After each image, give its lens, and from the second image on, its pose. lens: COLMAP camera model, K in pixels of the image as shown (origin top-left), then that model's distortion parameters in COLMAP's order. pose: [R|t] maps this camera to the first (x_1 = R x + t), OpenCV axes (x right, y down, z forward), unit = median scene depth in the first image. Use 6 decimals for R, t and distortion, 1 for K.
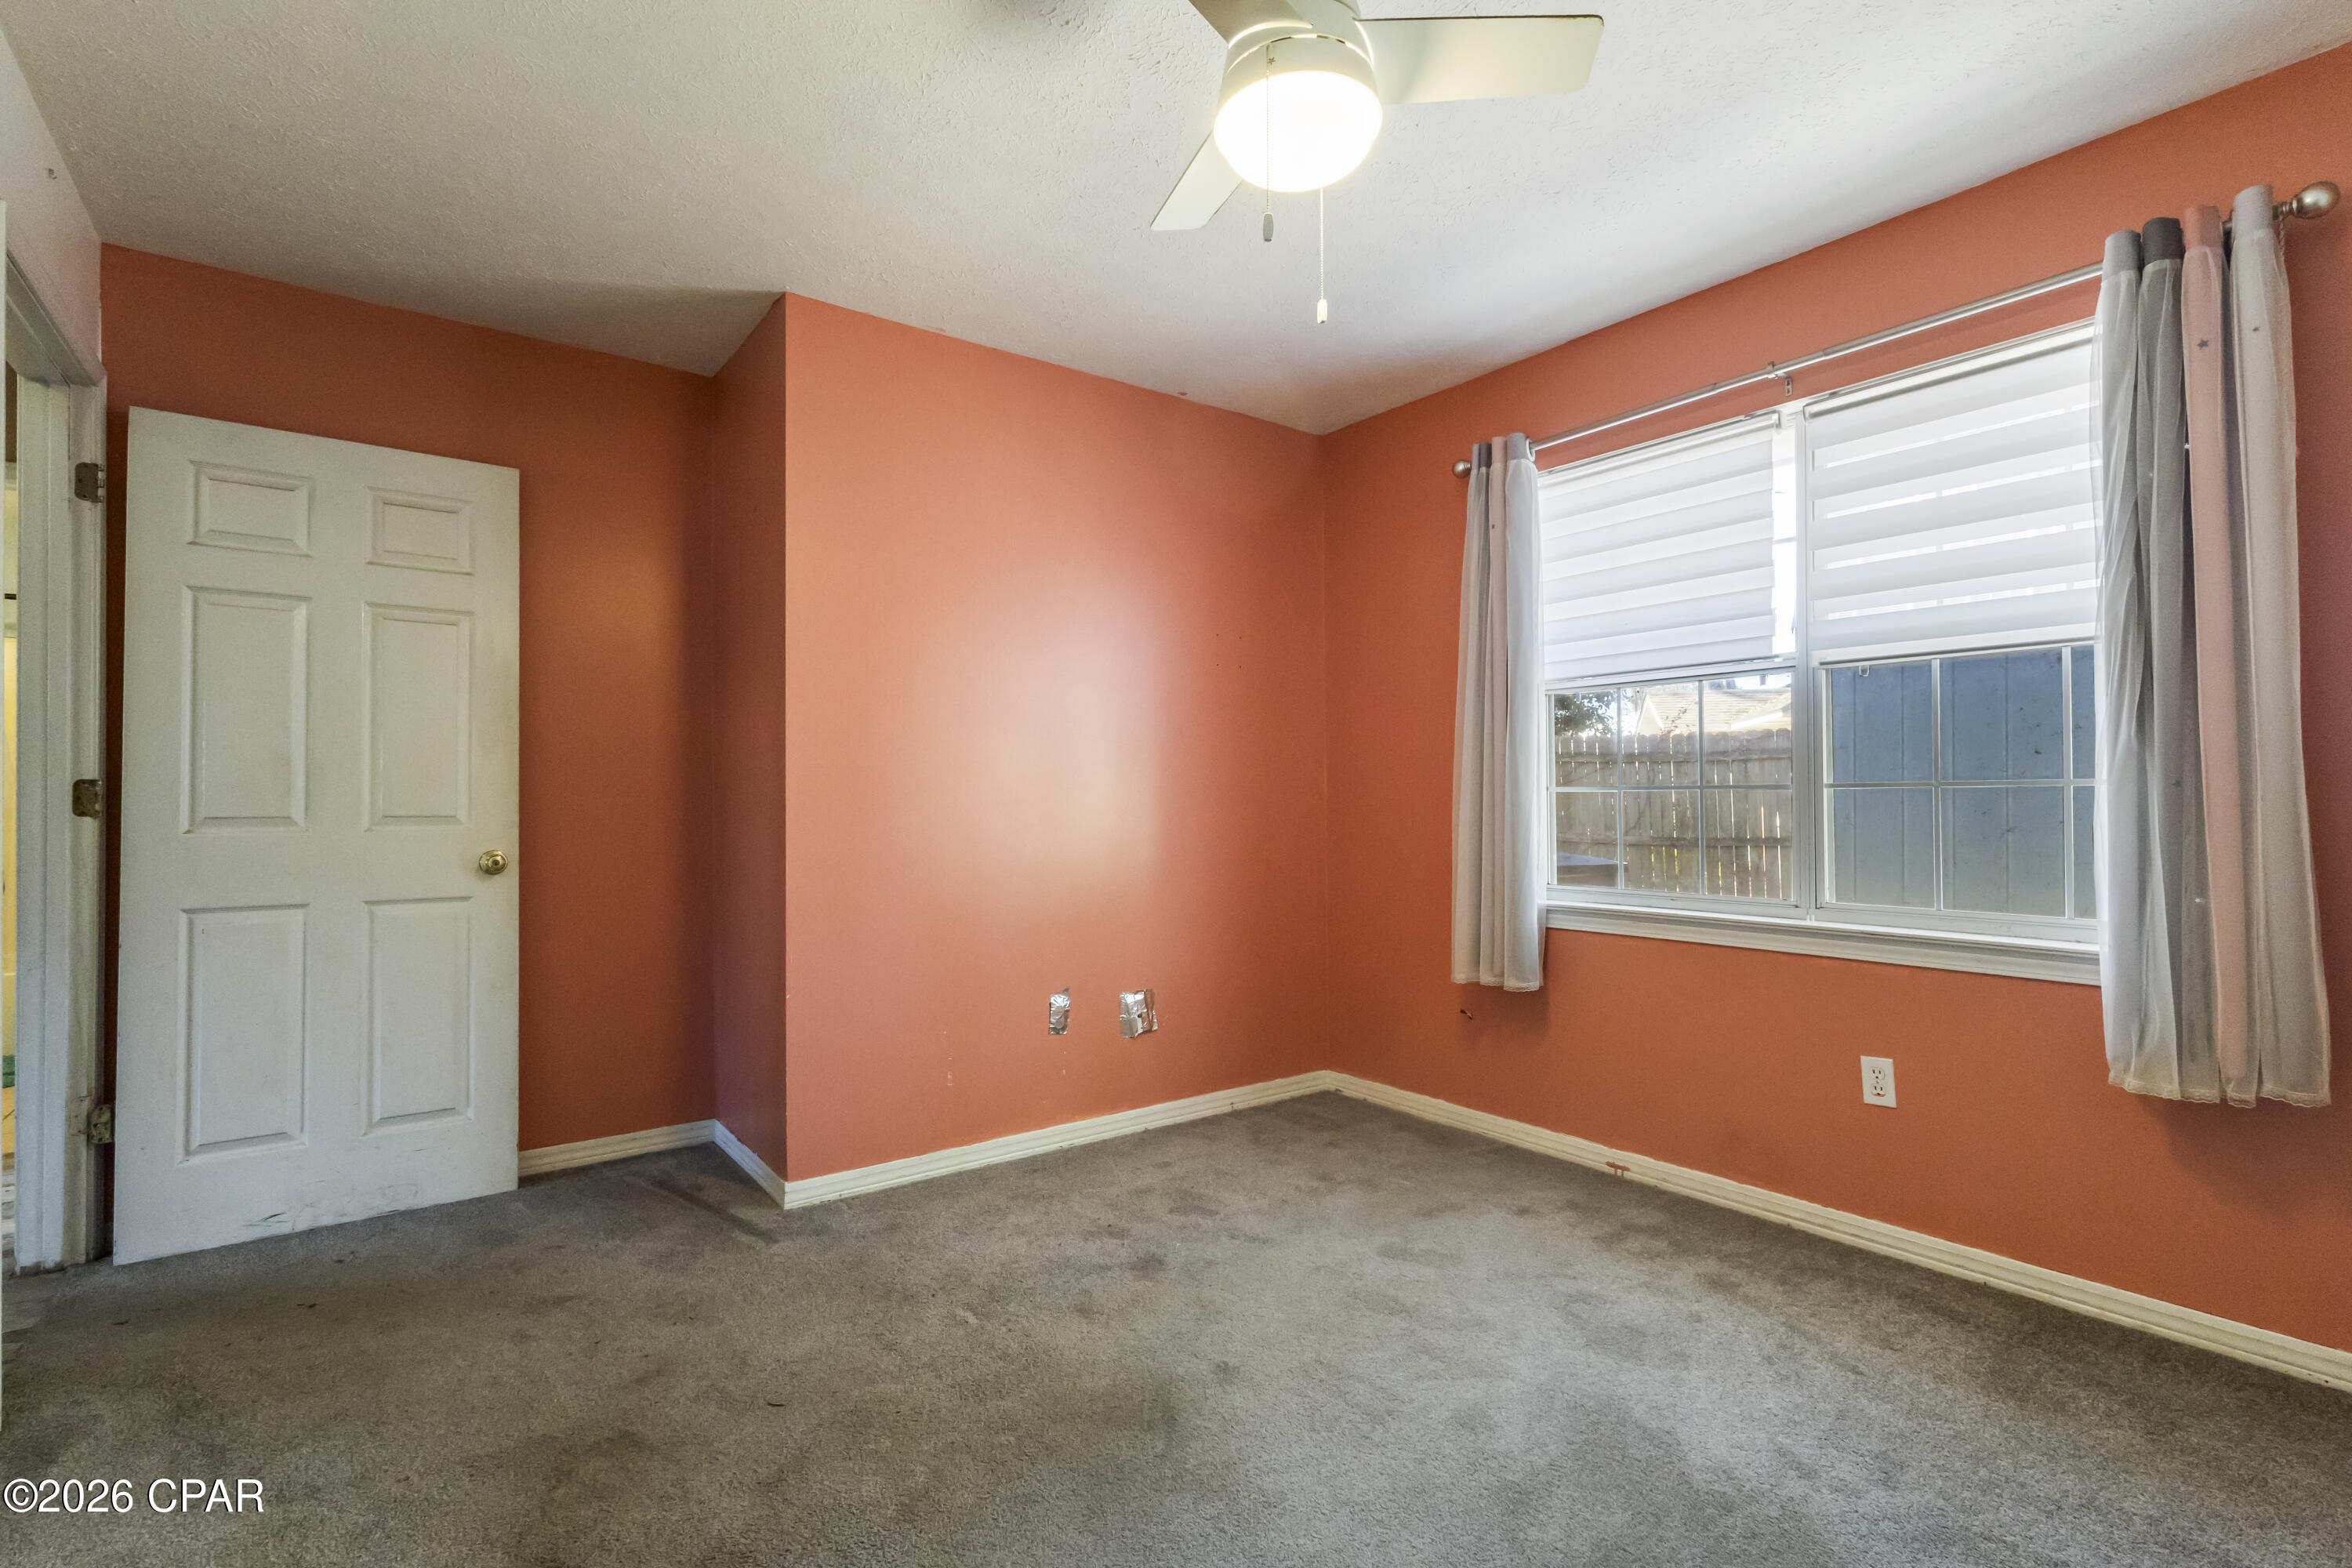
lens RADIAL K [[1066.8, 0, 1176.0], [0, 1066.8, 784.0], [0, 0, 1]] dist [0.000994, -0.000015]
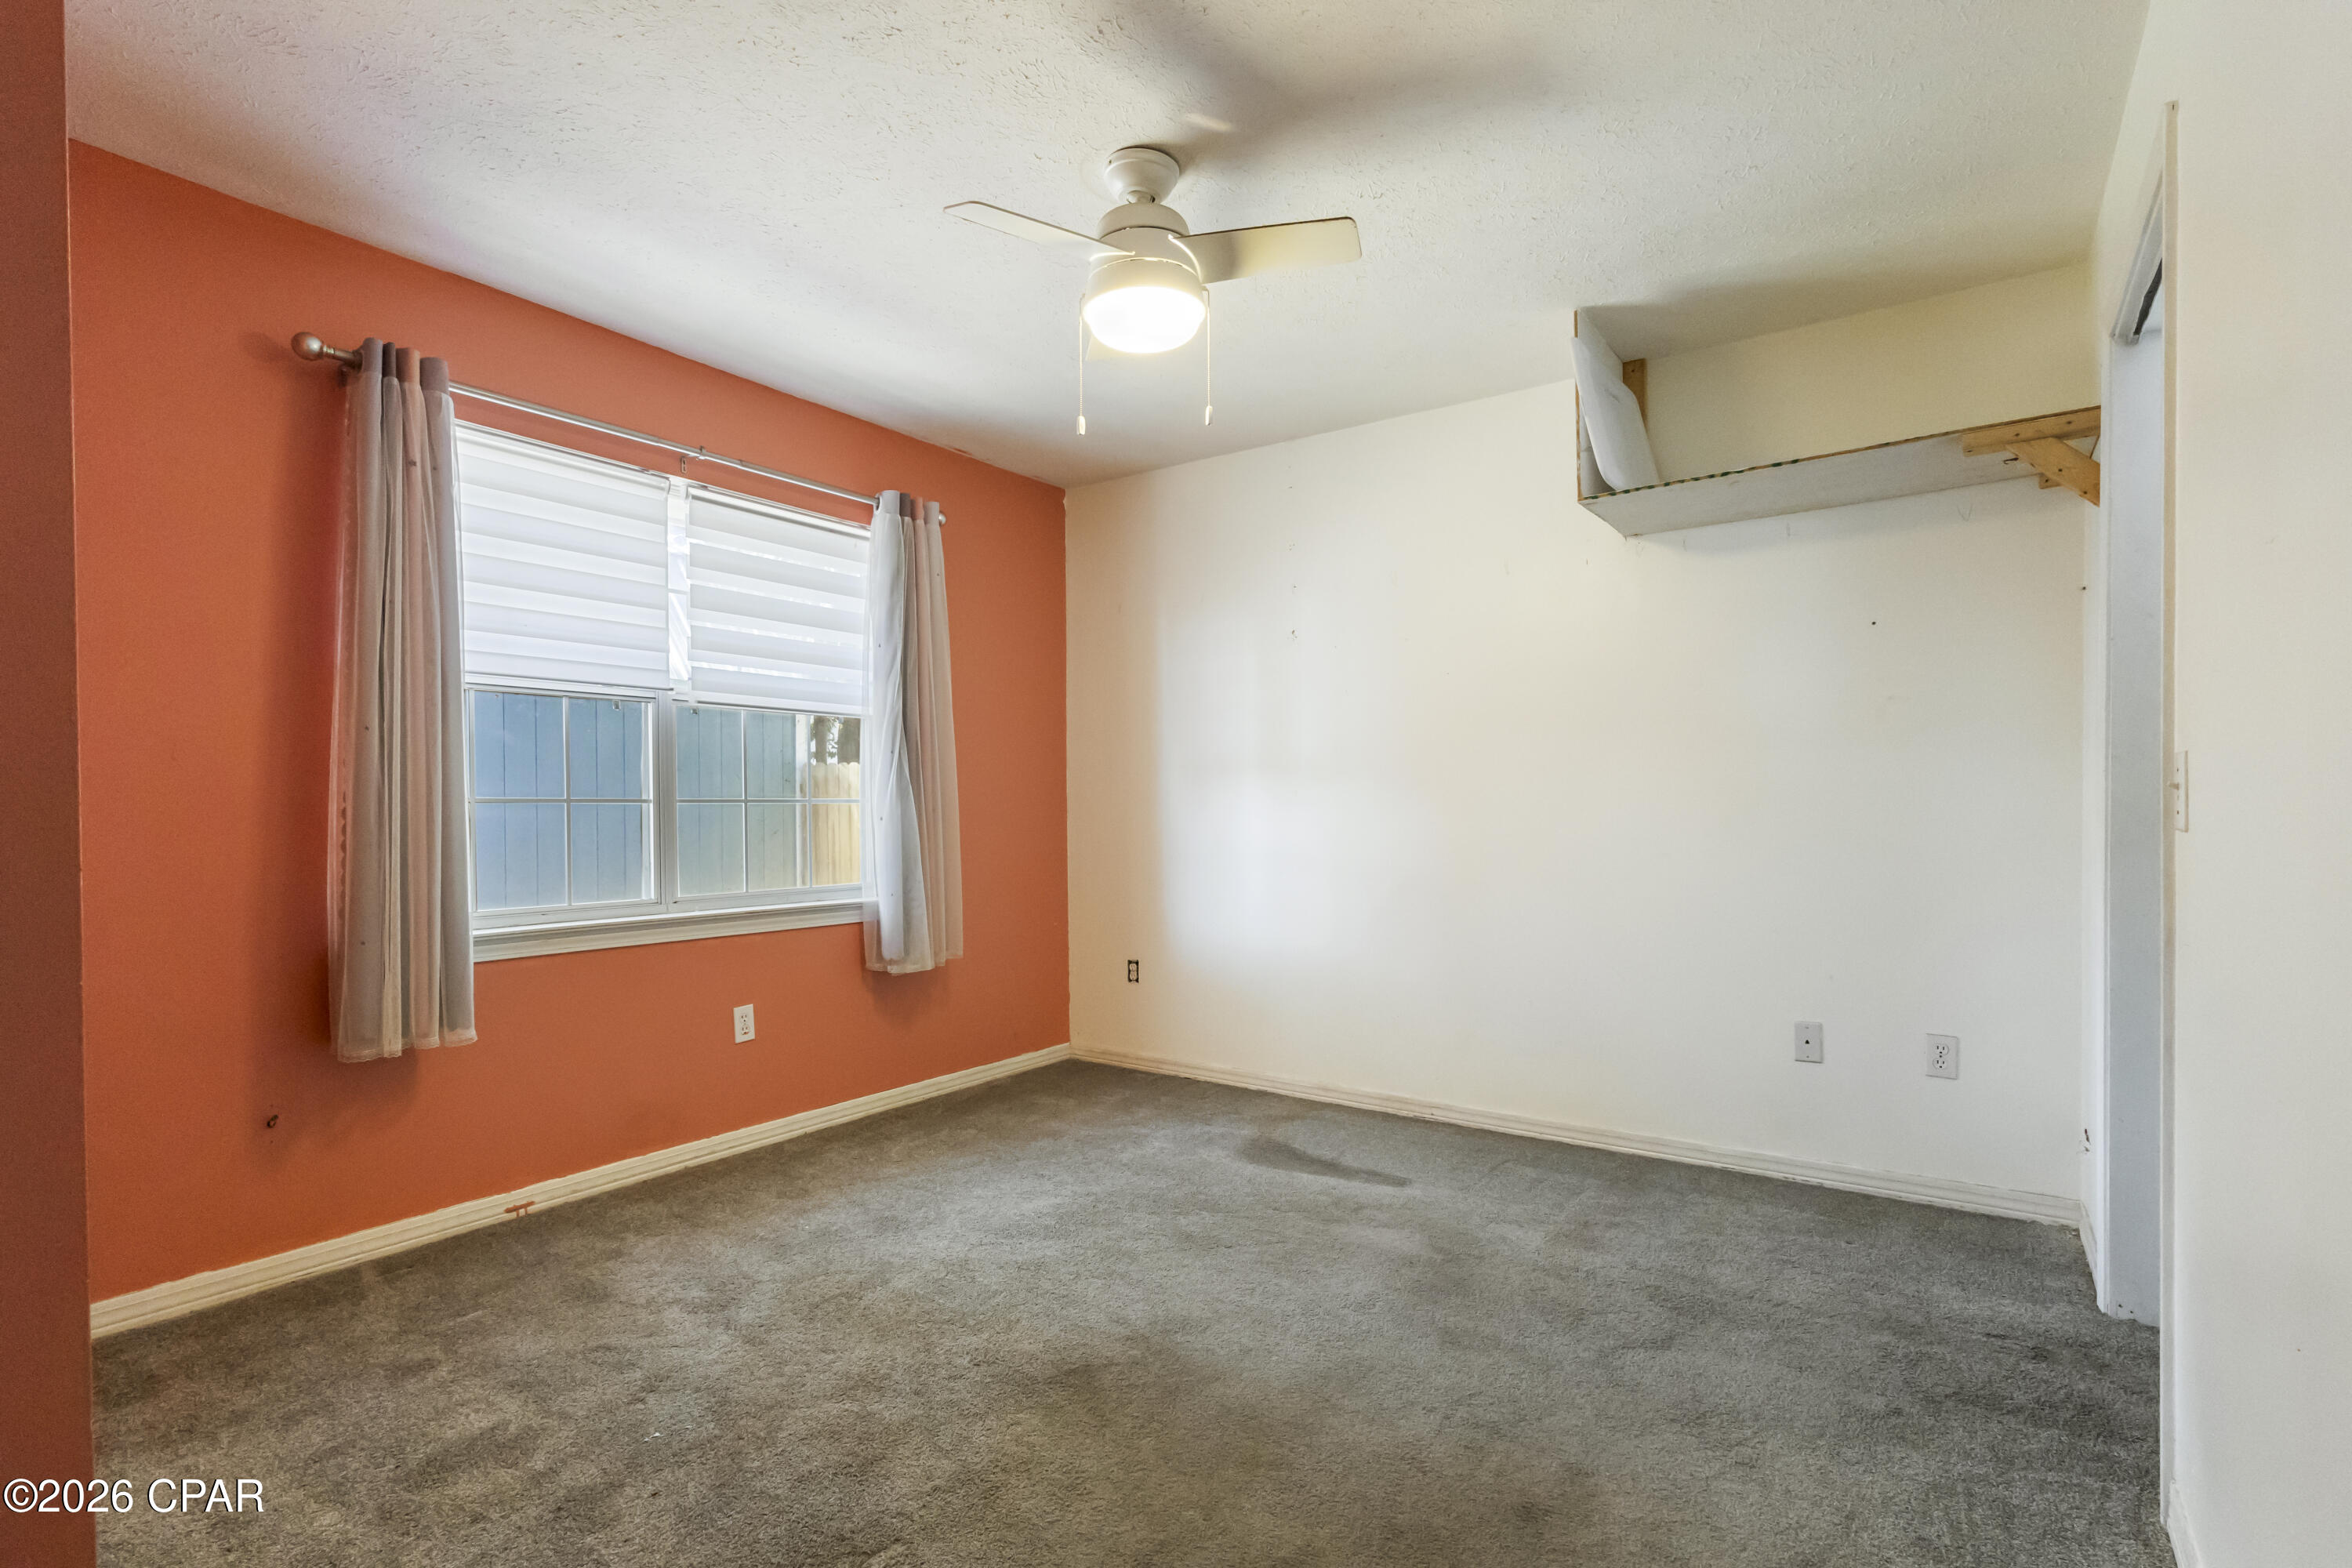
lens RADIAL K [[1078.7, 0, 1172.8], [0, 1078.7, 823.2], [0, 0, 1]] dist [0.000616, 0.000117]
pose [[-0.299010, -0.007737, 0.954219, -0.760089], [-0.009469, 0.999942, 0.005140, 0.015234], [-0.954203, -0.007499, -0.299066, 0.861630]]
